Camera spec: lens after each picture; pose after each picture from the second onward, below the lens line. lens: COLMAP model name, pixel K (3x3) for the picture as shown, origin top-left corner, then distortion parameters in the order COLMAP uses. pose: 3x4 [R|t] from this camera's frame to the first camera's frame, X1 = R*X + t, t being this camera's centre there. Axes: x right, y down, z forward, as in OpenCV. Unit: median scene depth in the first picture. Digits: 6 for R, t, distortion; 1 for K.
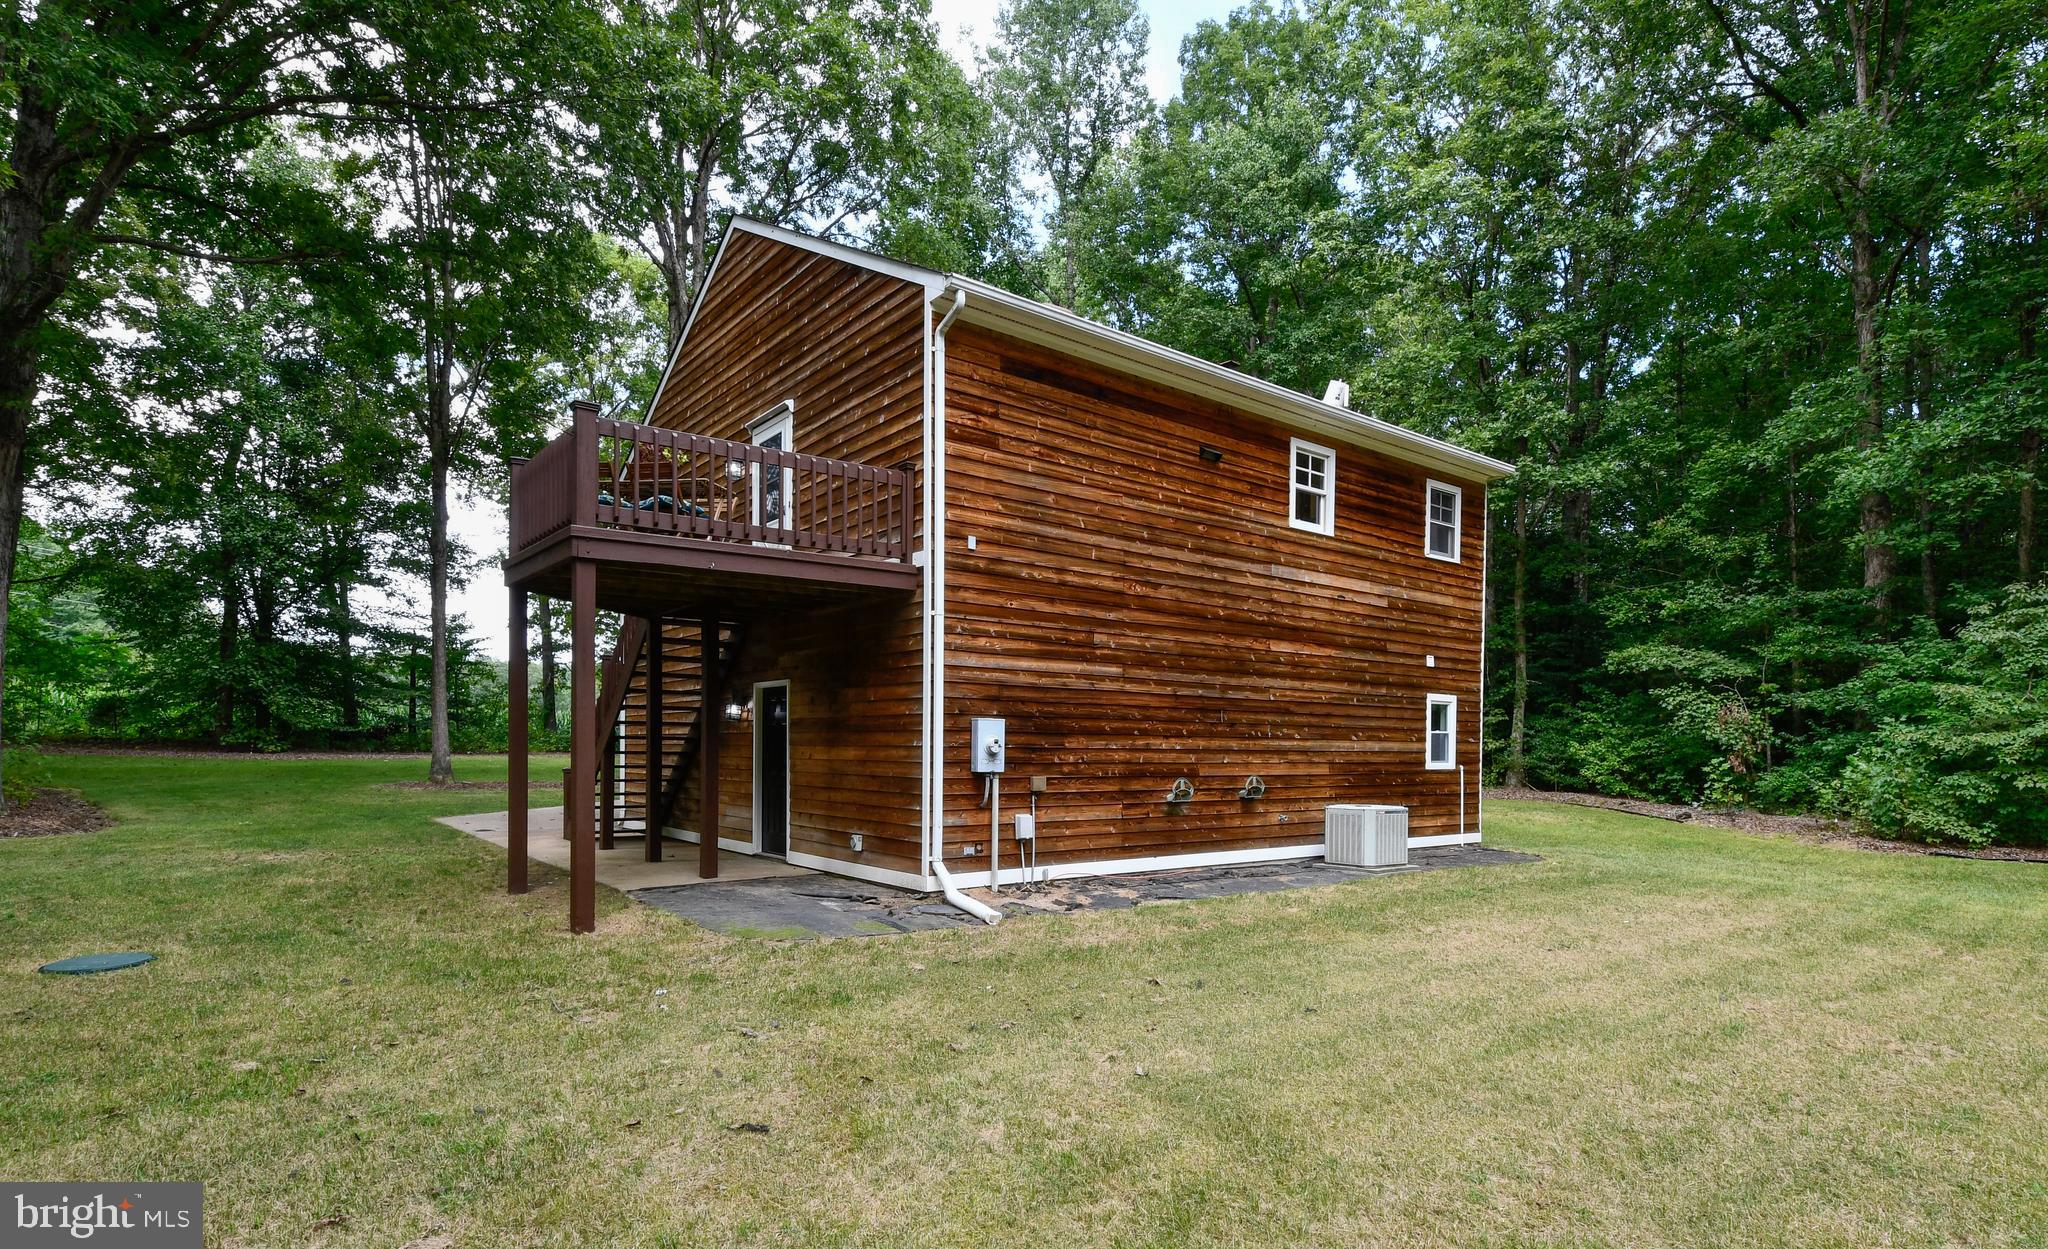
lens RADIAL K [[1056.6, 0, 1060.4], [0, 1056.6, 765.2], [0, 0, 1]] dist [-0.014049, -0.000758]
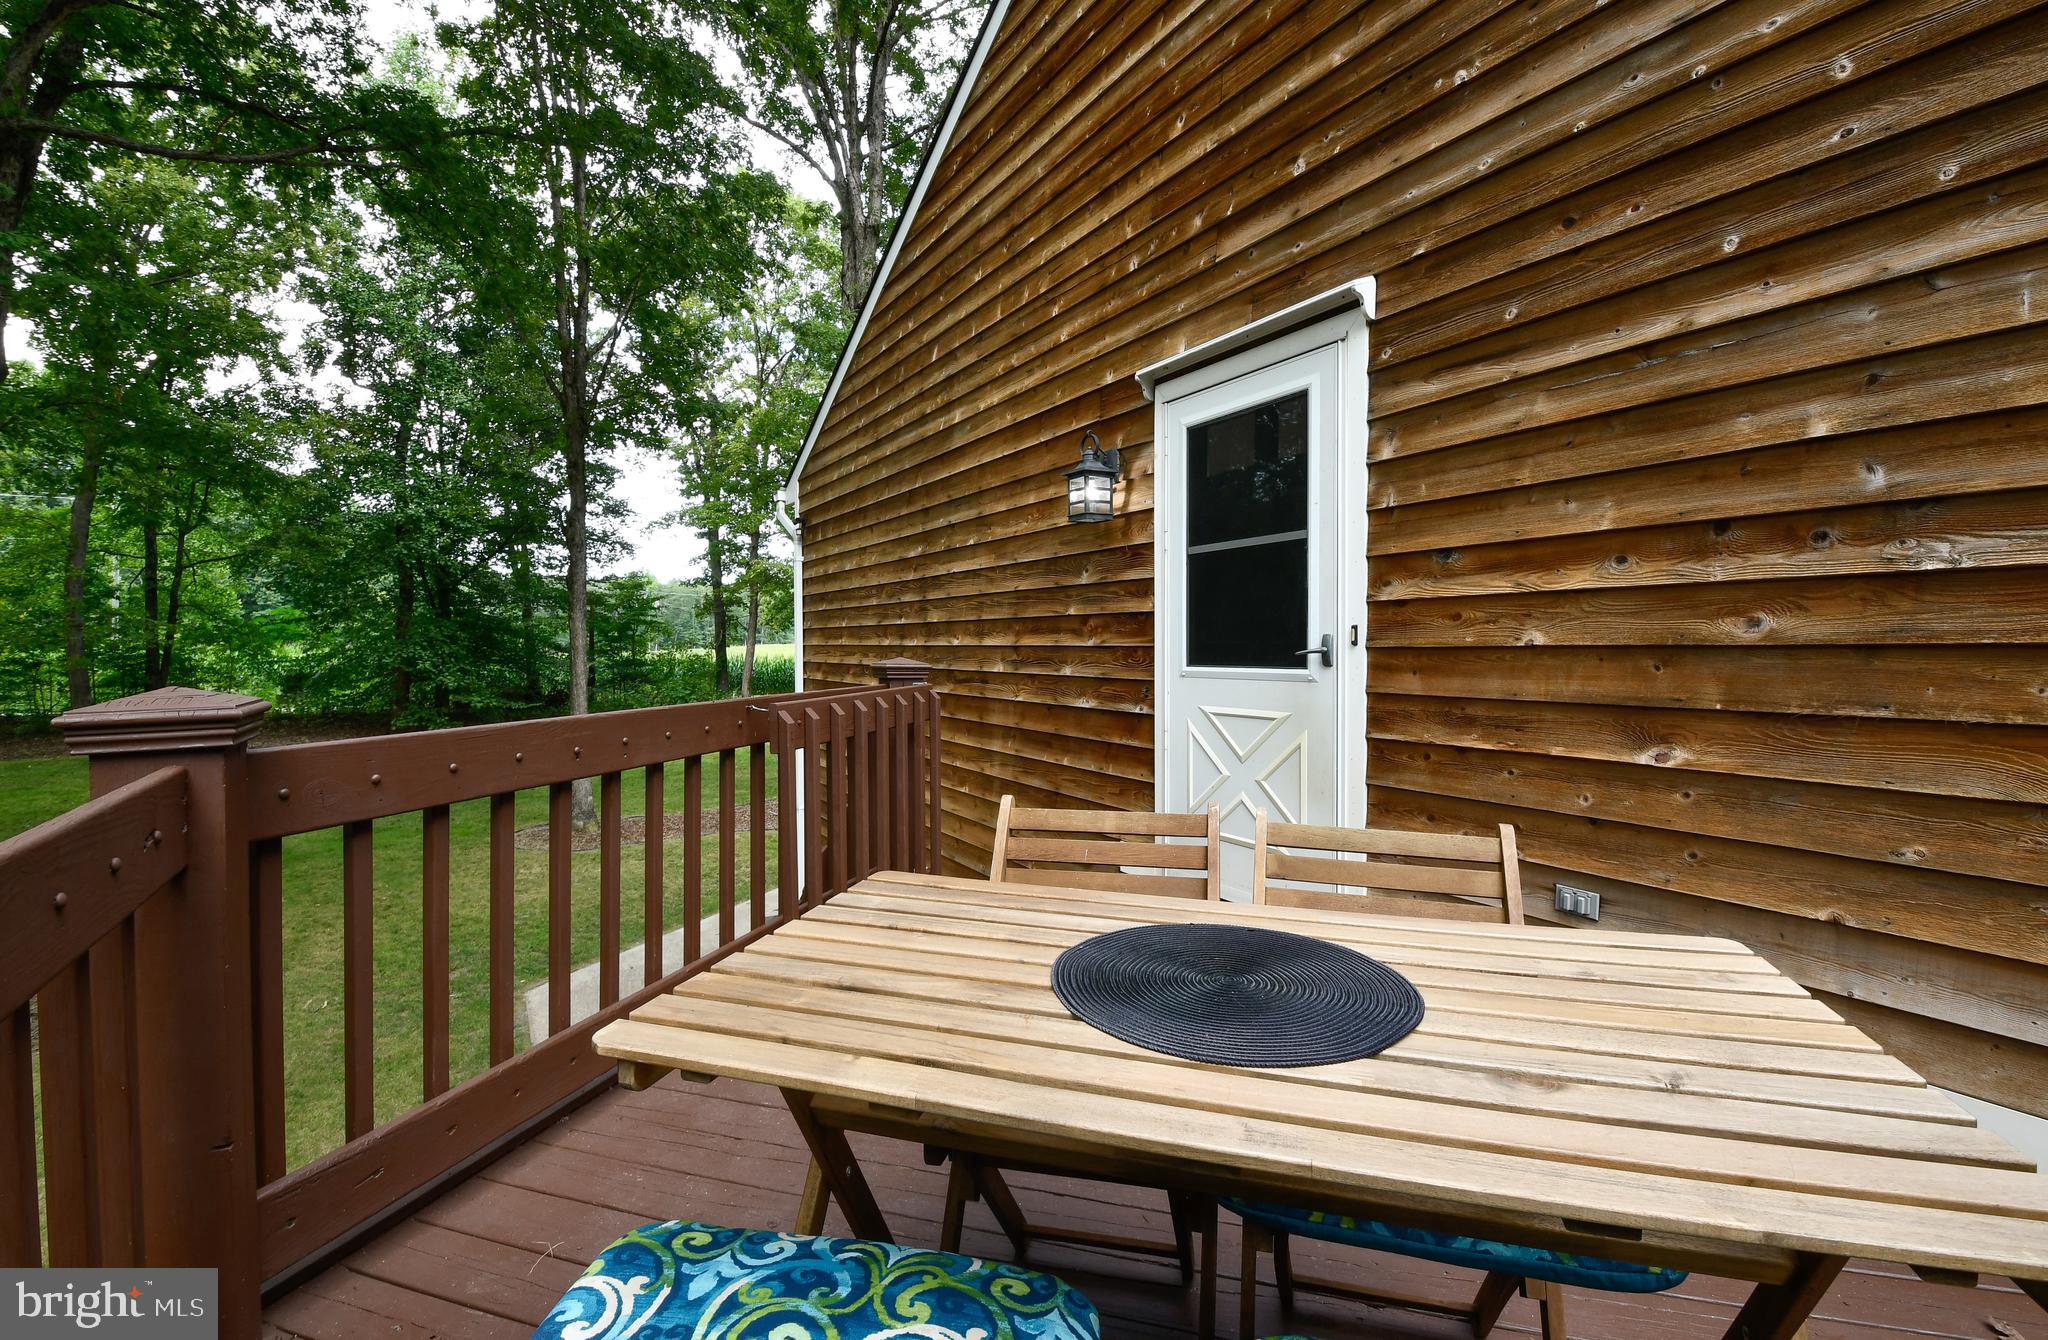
lens RADIAL K [[934.6, 0, 1022.3], [0, 934.6, 661.0], [0, 0, 1]] dist [0.000126, -0.000073]
pose [[0.988768, -0.009039, -0.149186, -0.283004], [0.009054, 0.999959, -0.000578, -0.220374], [0.149185, -0.000779, 0.988809, 0.665270]]
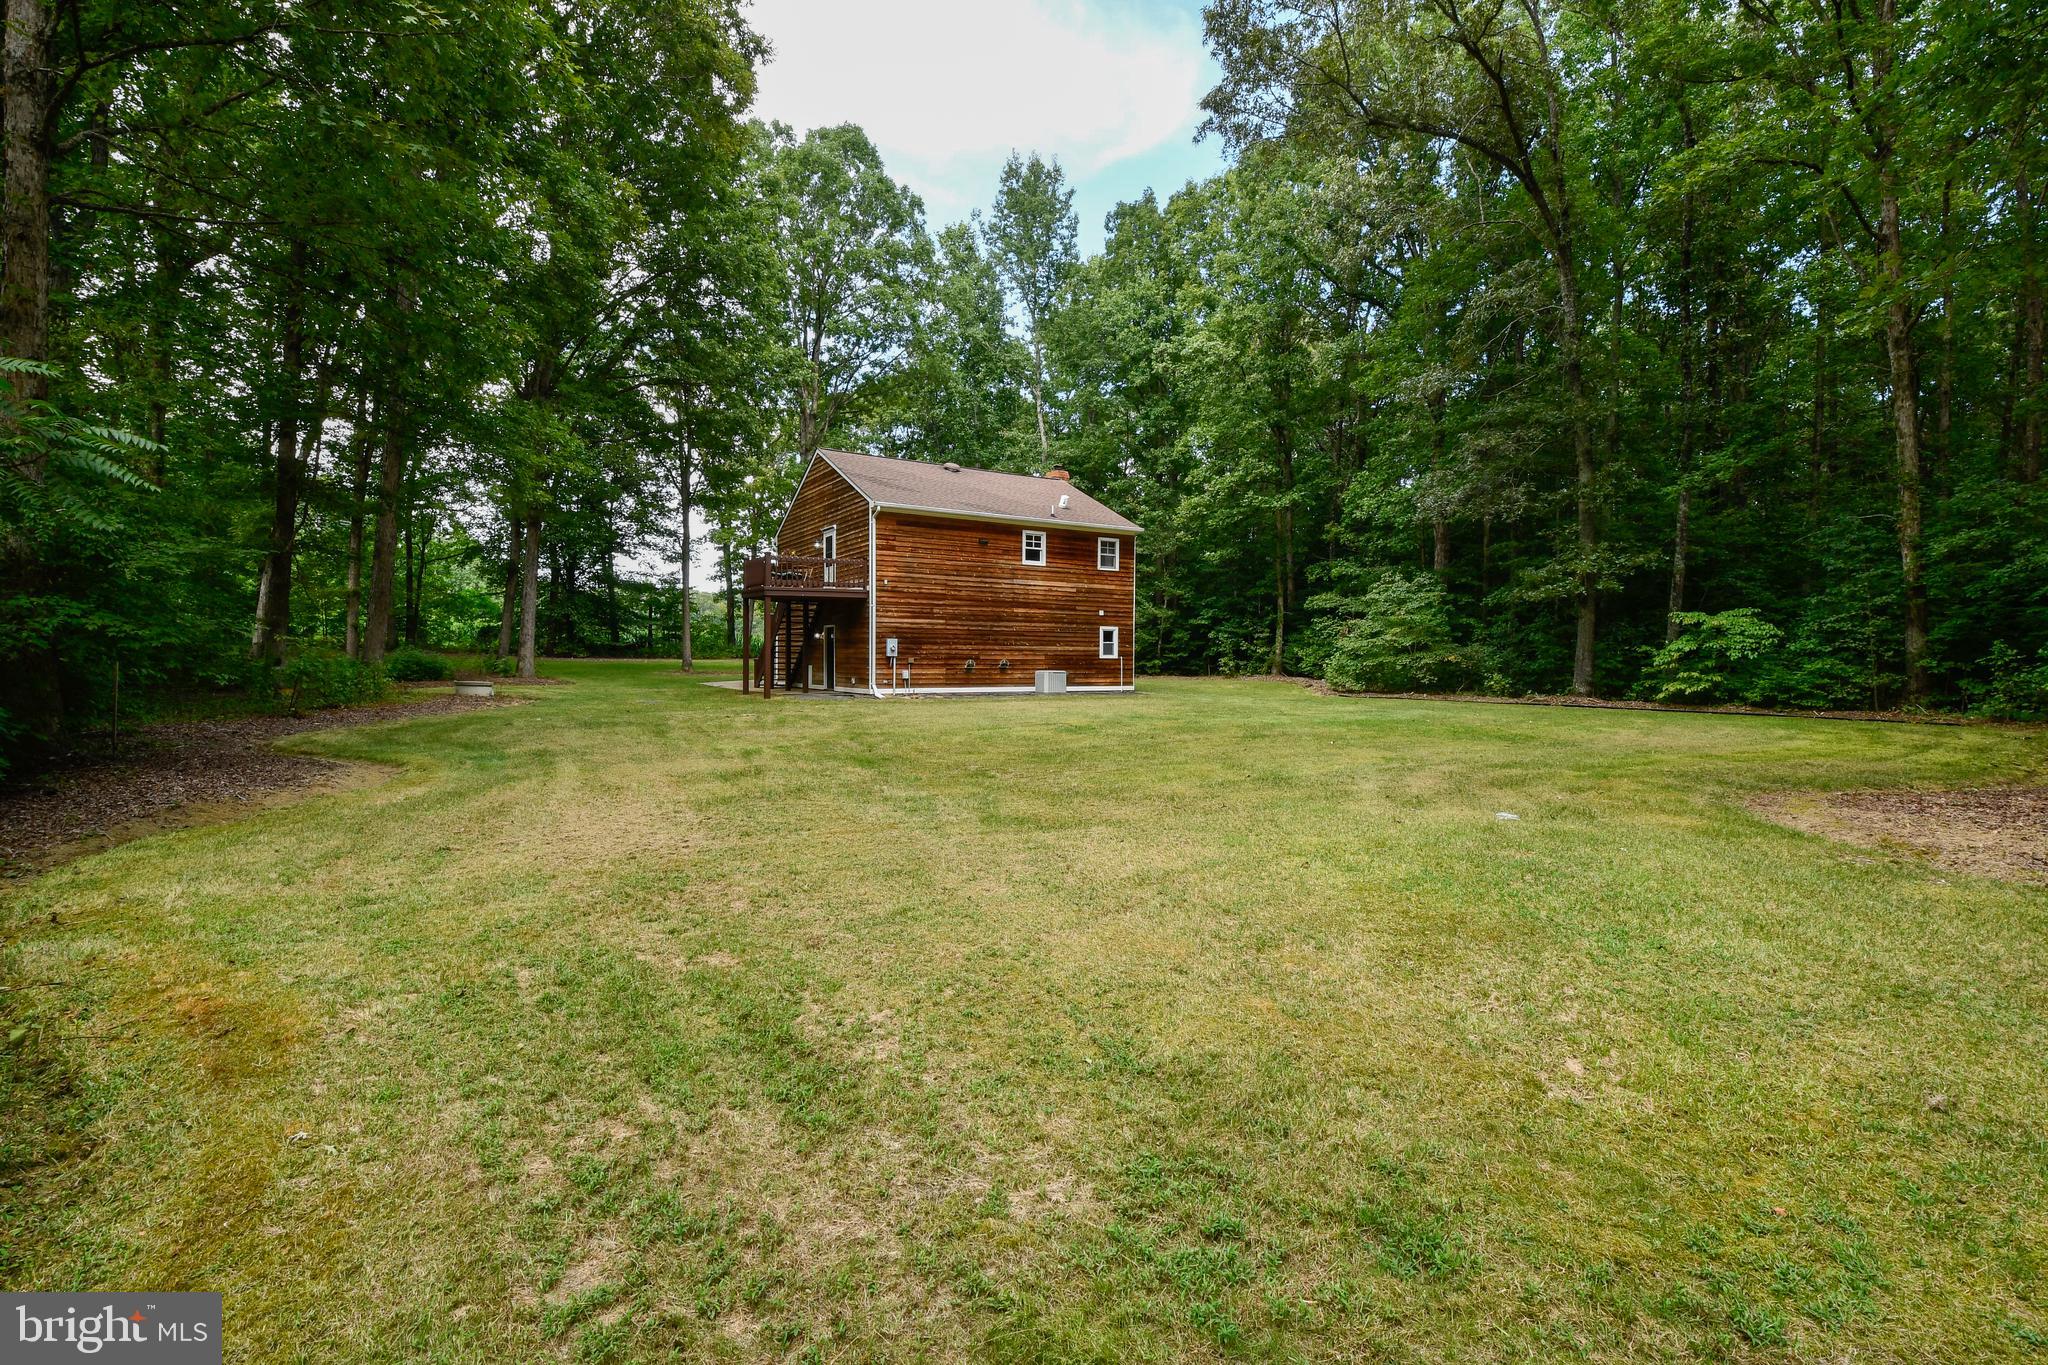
lens RADIAL K [[904.8, 0, 1027.0], [0, 904.8, 674.0], [0, 0, 1]] dist [0.003366, 0.000079]
pose [[0.992508, -0.000454, -0.122179, 0.490620], [0.000543, 1.000000, 0.000696, 0.042931], [0.122179, -0.000757, 0.992508, -1.191527]]
